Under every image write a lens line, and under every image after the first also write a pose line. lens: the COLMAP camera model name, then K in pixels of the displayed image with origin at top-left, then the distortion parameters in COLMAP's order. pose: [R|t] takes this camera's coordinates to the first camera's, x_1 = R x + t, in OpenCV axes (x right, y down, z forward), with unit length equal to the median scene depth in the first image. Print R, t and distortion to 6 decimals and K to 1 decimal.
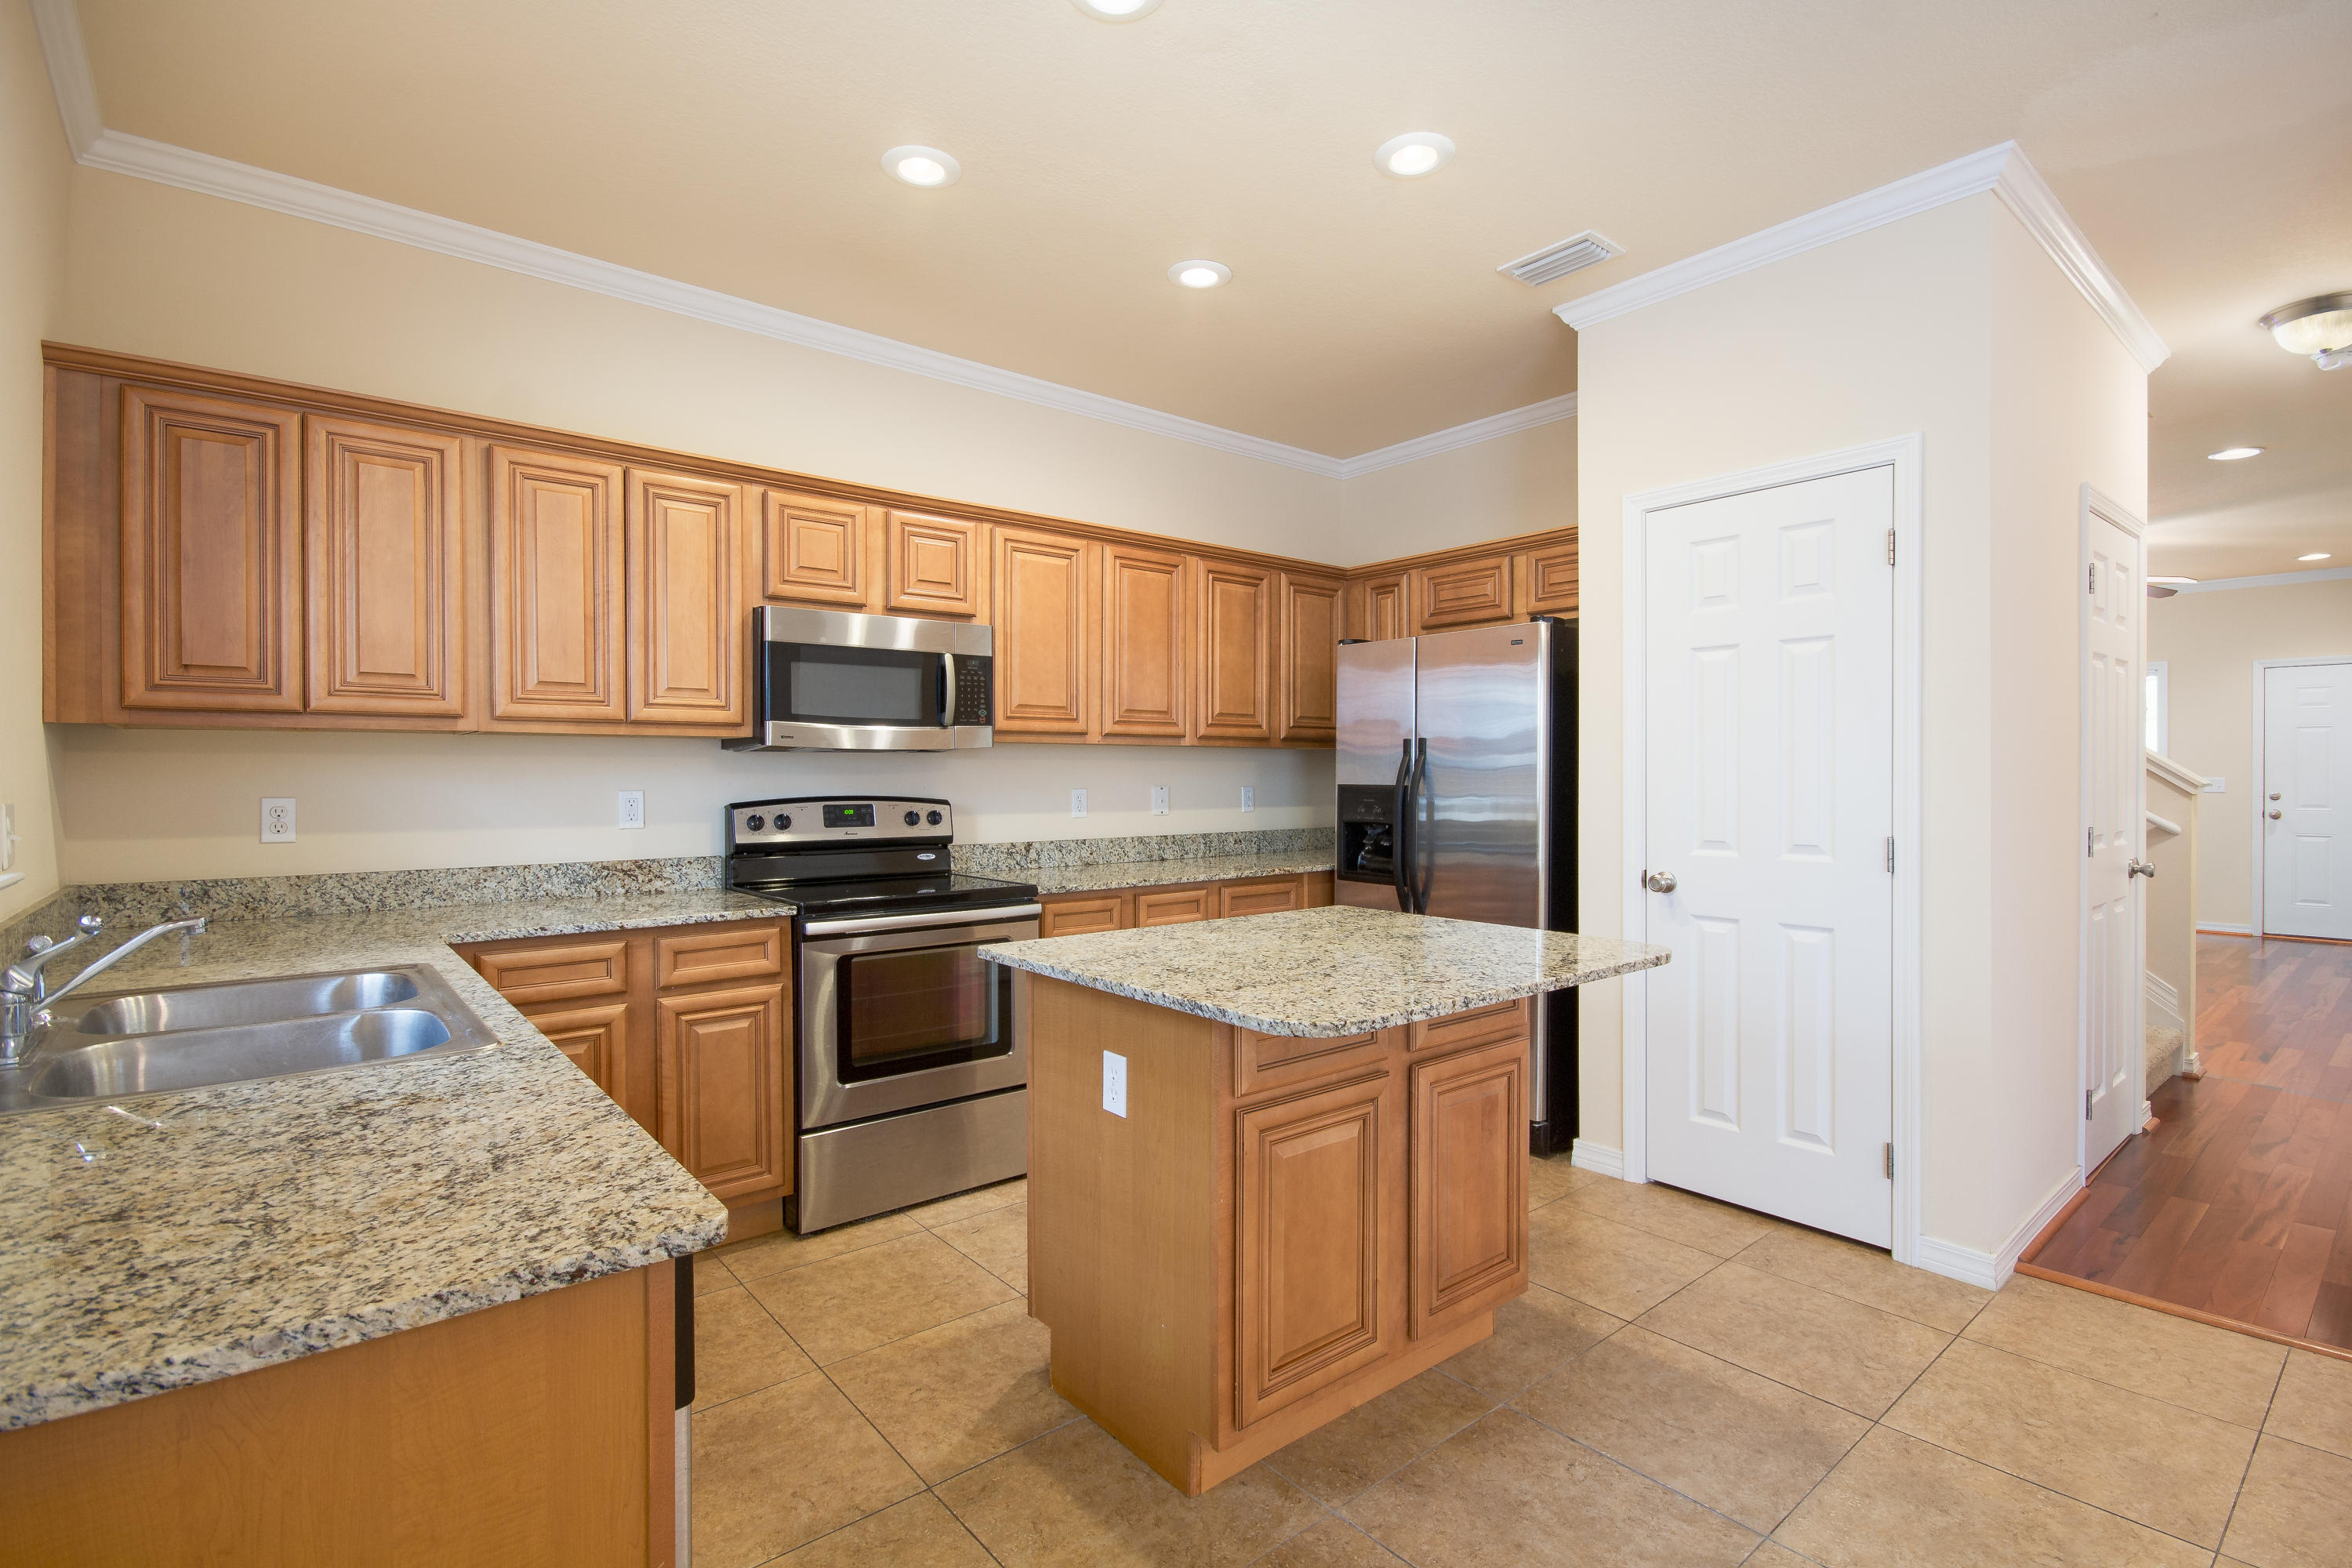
lens RADIAL K [[1112.0, 0, 1169.0], [0, 1112.0, 783.1], [0, 0, 1]] dist [0.006134, -0.000151]
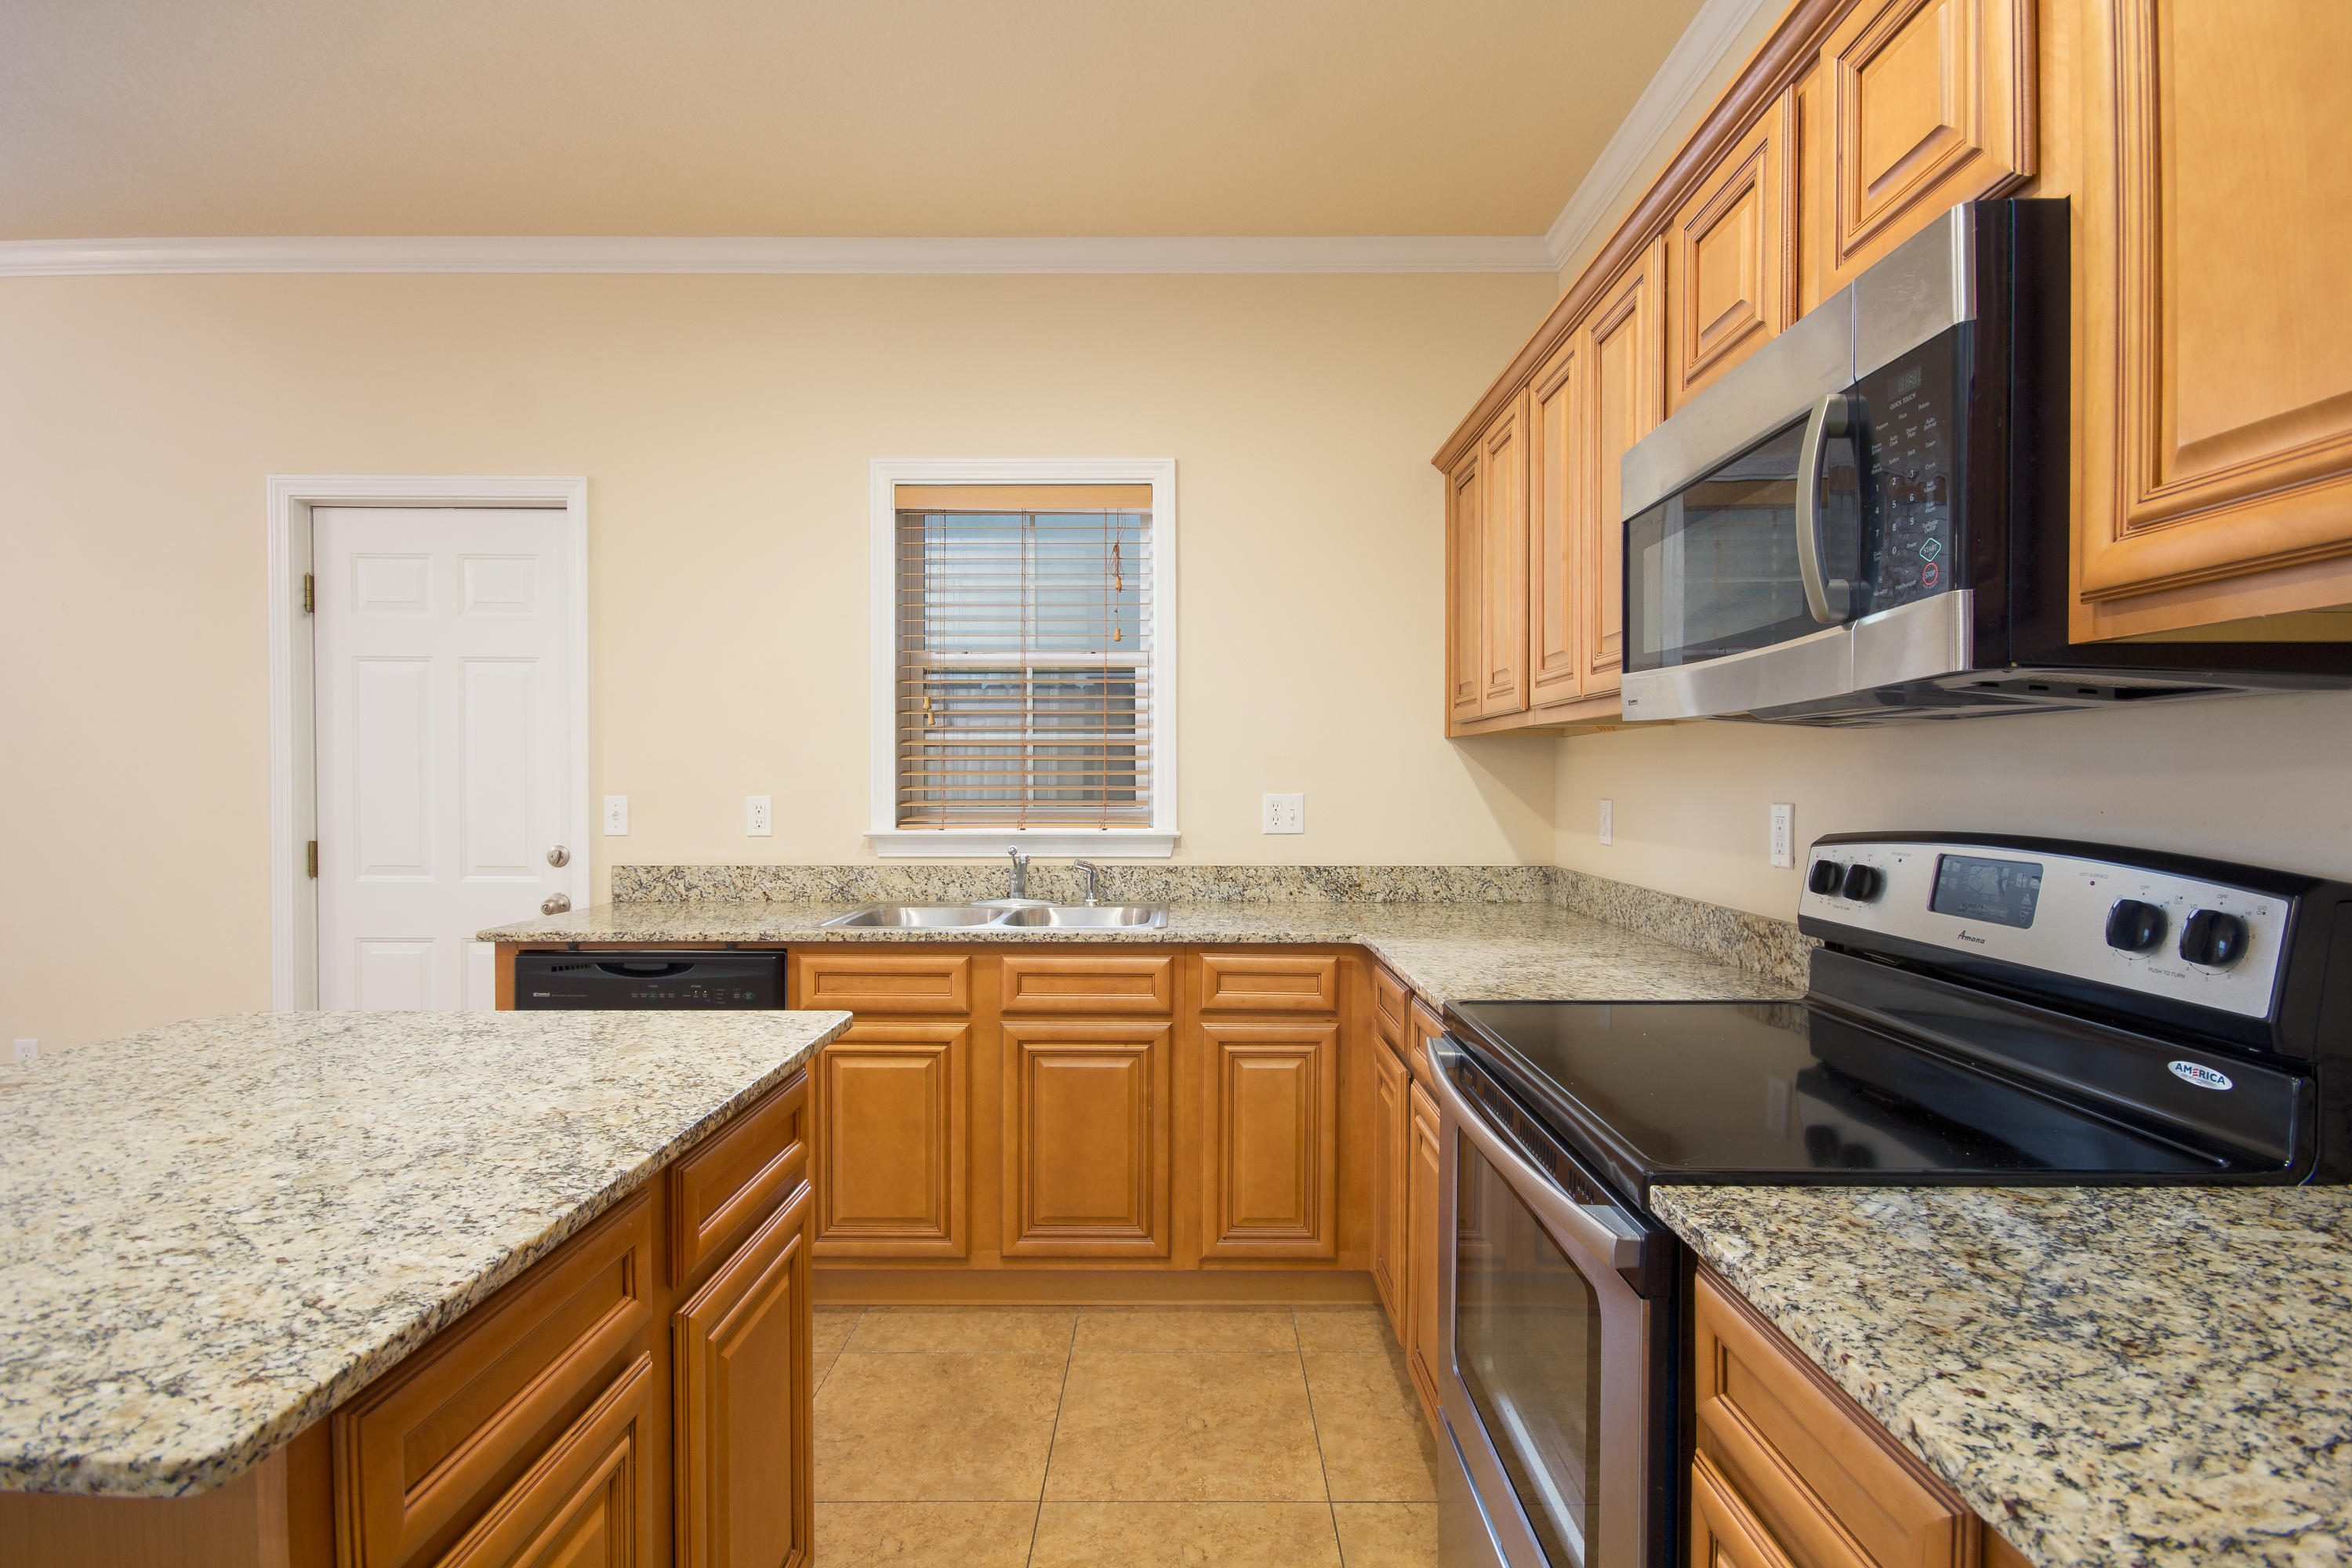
lens RADIAL K [[1112.0, 0, 1182.4], [0, 1112.0, 792.3], [0, 0, 1]] dist [0.006134, -0.000151]
pose [[-0.638714, 0.009492, -0.769386, 0.162465], [-0.007665, 0.999796, 0.018697, -0.007098], [0.769406, 0.017839, -0.638510, 1.069648]]
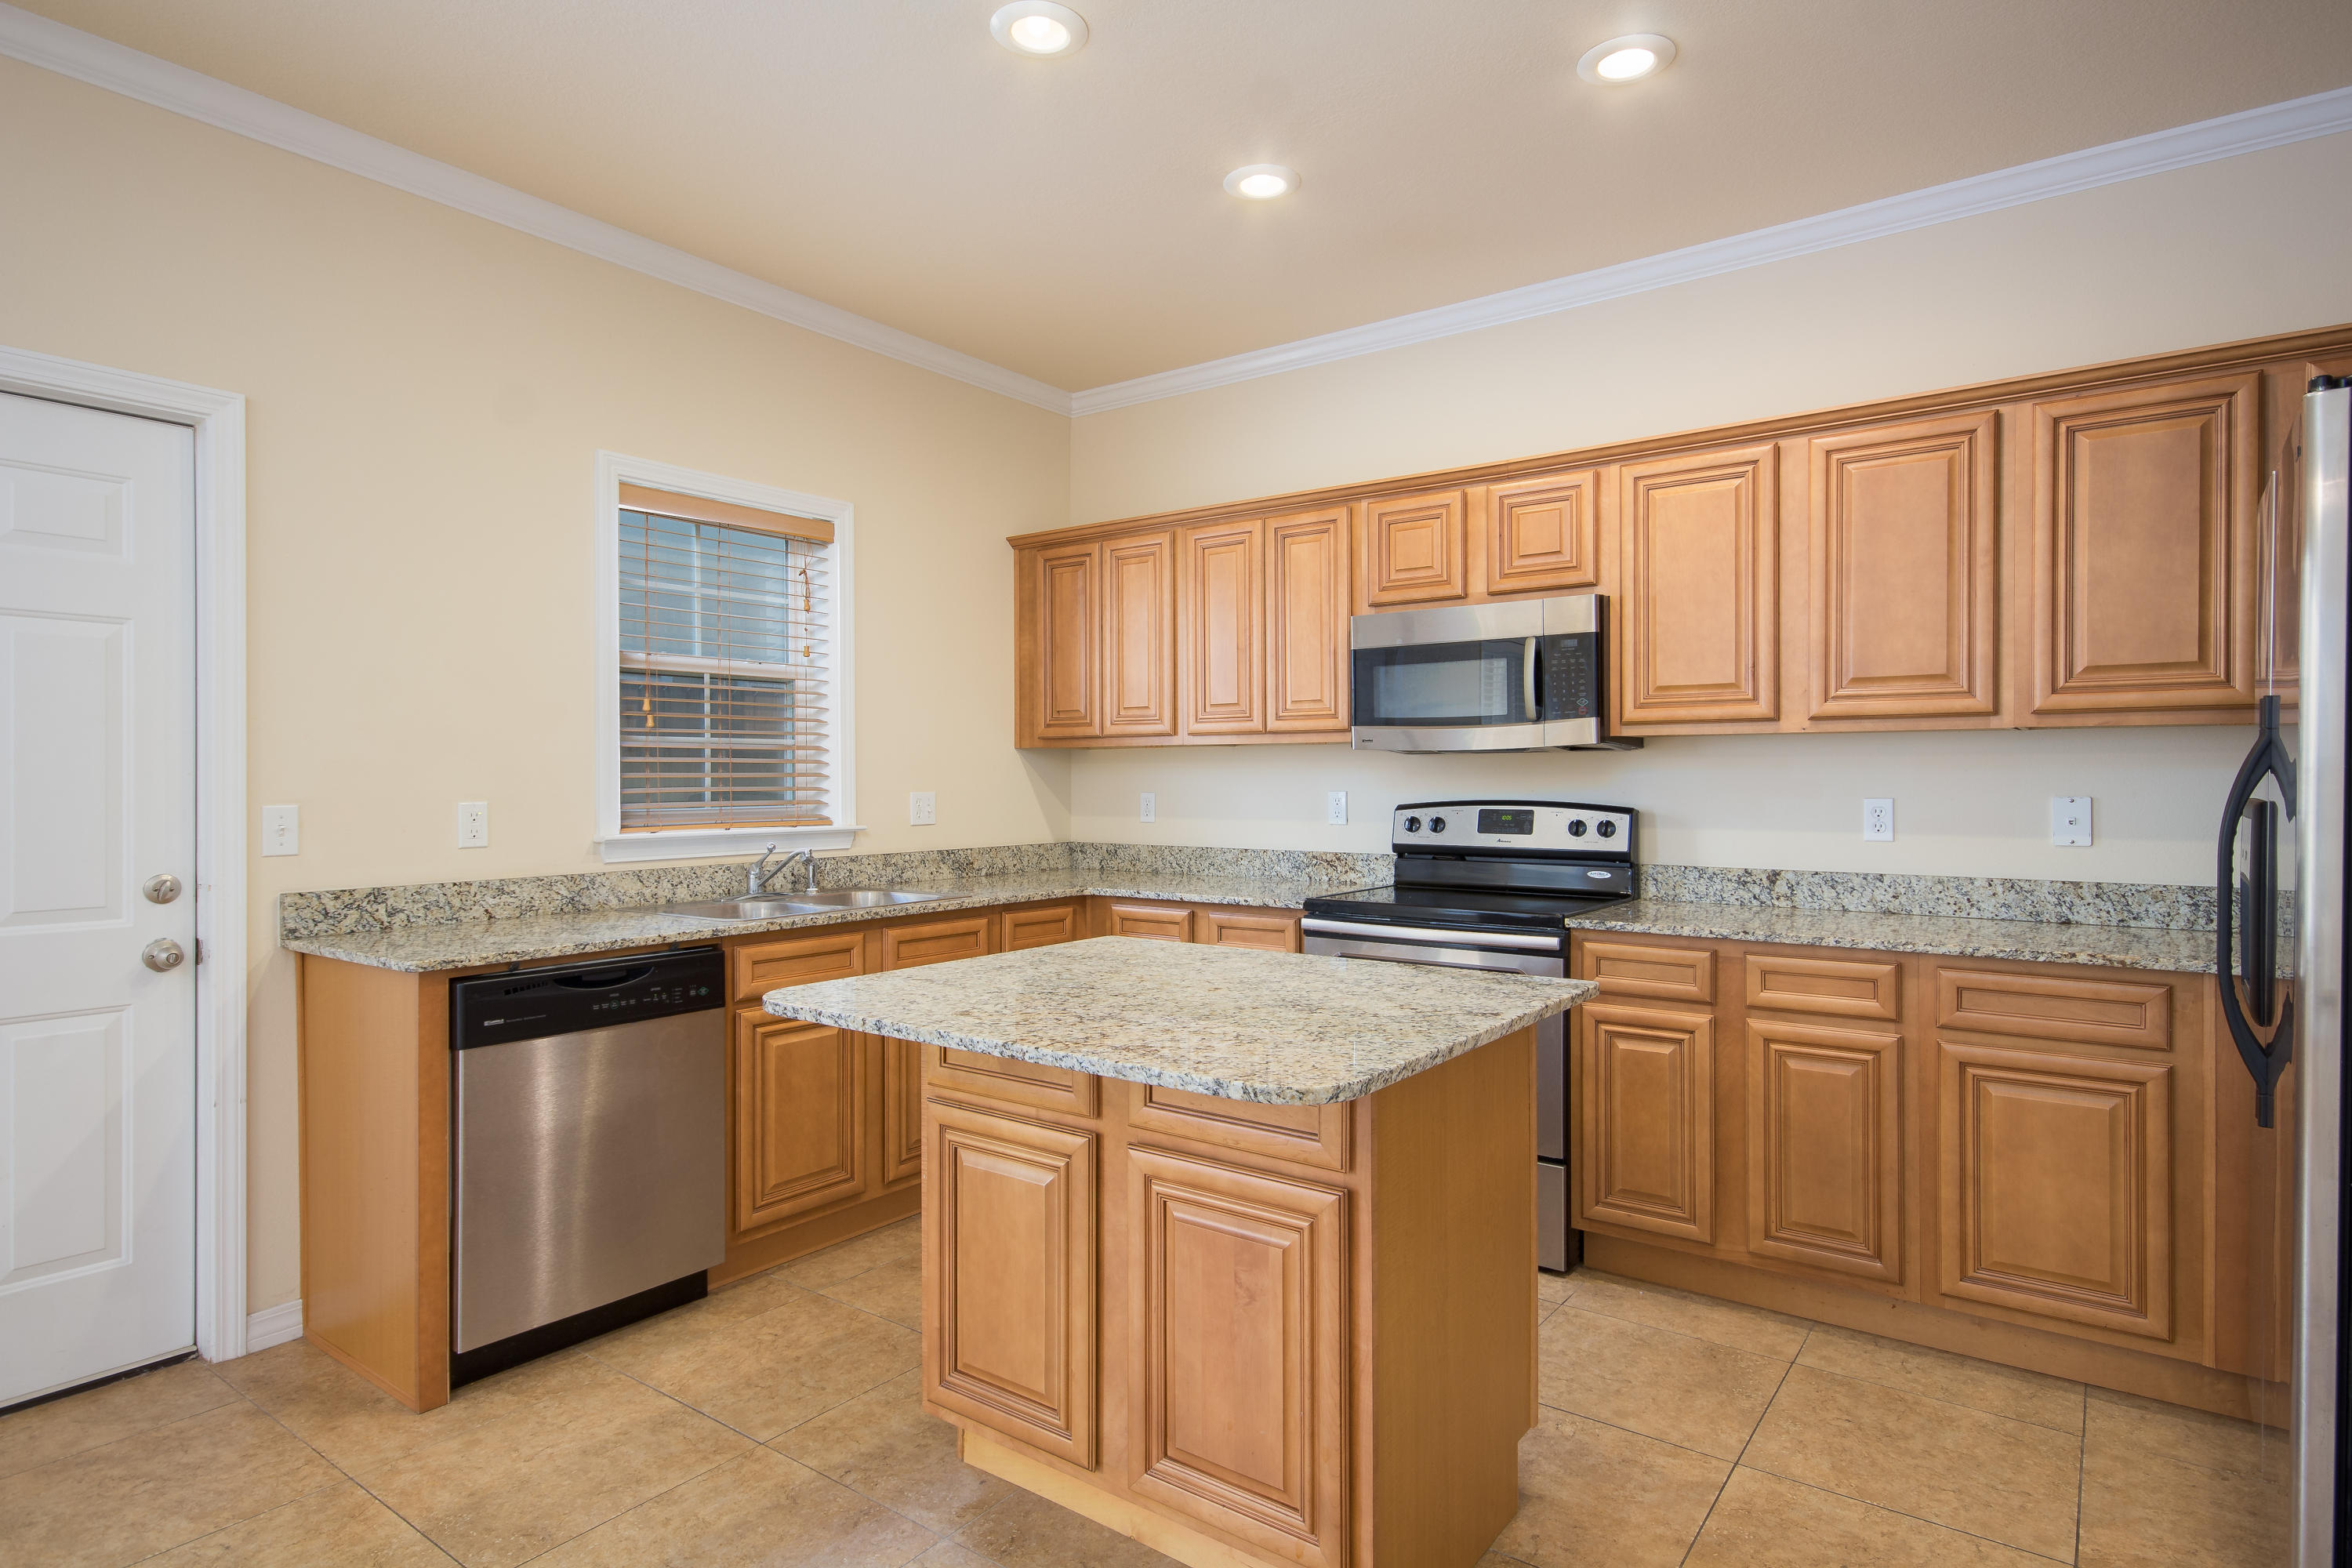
lens RADIAL K [[1275.8, 0, 1186.2], [0, 1275.8, 774.1], [0, 0, 1]] dist [0.017976, 0.001782]
pose [[0.246146, -0.001691, -0.969231, 0.697364], [-0.006700, 0.999972, -0.003446, -0.004727], [0.969210, 0.007342, 0.246128, 0.501520]]
